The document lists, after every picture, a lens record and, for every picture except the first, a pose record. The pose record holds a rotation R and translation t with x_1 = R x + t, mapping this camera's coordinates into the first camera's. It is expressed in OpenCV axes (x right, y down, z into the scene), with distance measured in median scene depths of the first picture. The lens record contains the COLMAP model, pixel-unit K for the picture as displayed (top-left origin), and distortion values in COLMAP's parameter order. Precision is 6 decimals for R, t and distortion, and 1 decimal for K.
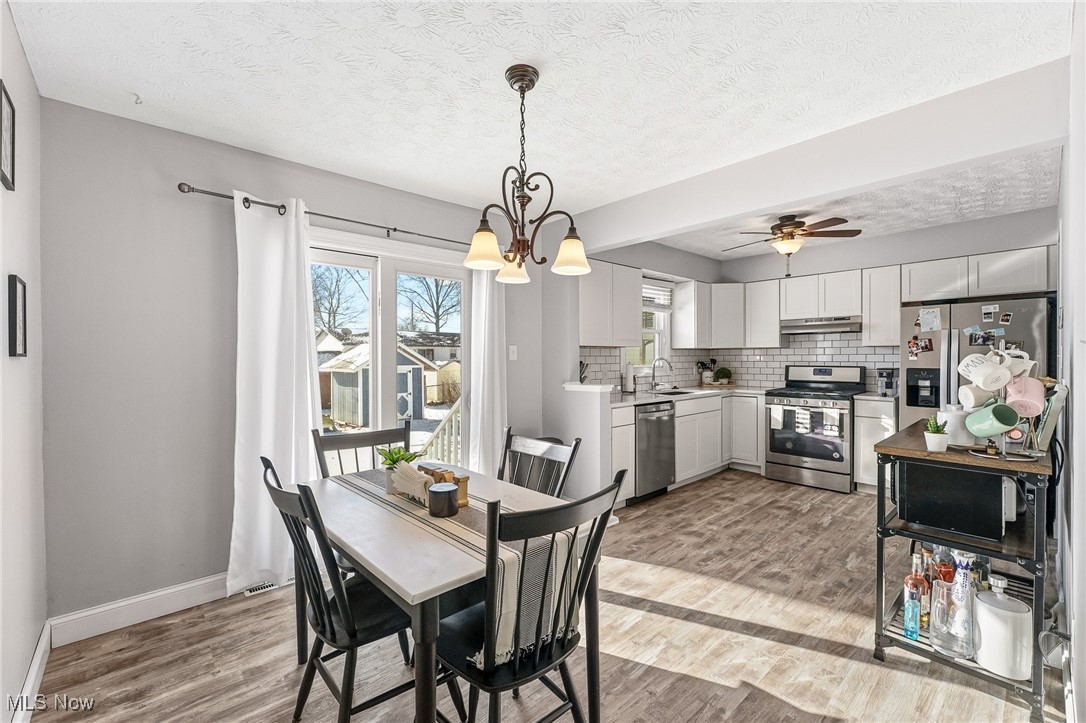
lens RADIAL K [[452.0, 0, 546.4], [0, 452.0, 359.6], [0, 0, 1]] dist [-0.000582, 0.000300]
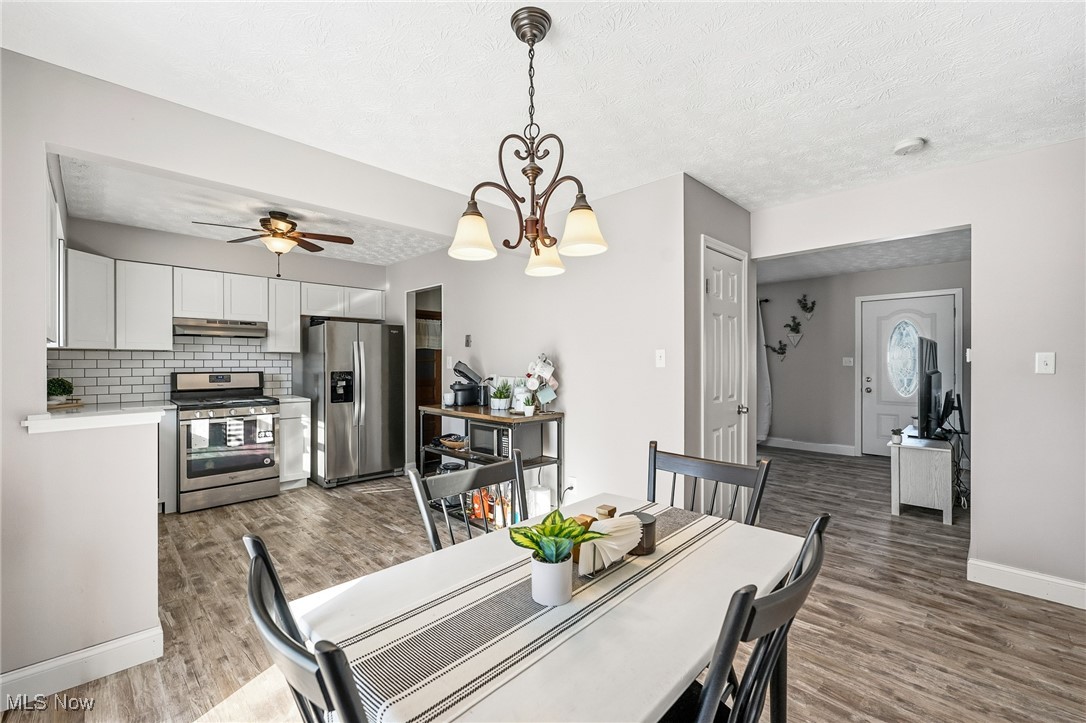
lens RADIAL K [[452.0, 0, 541.2], [0, 452.0, 363.9], [0, 0, 1]] dist [-0.000582, 0.000300]
pose [[-0.048572, 0.000346, 0.998820, -0.373252], [0.002987, 0.999996, -0.000201, -0.000380], [-0.998815, 0.002974, -0.048573, 0.433585]]
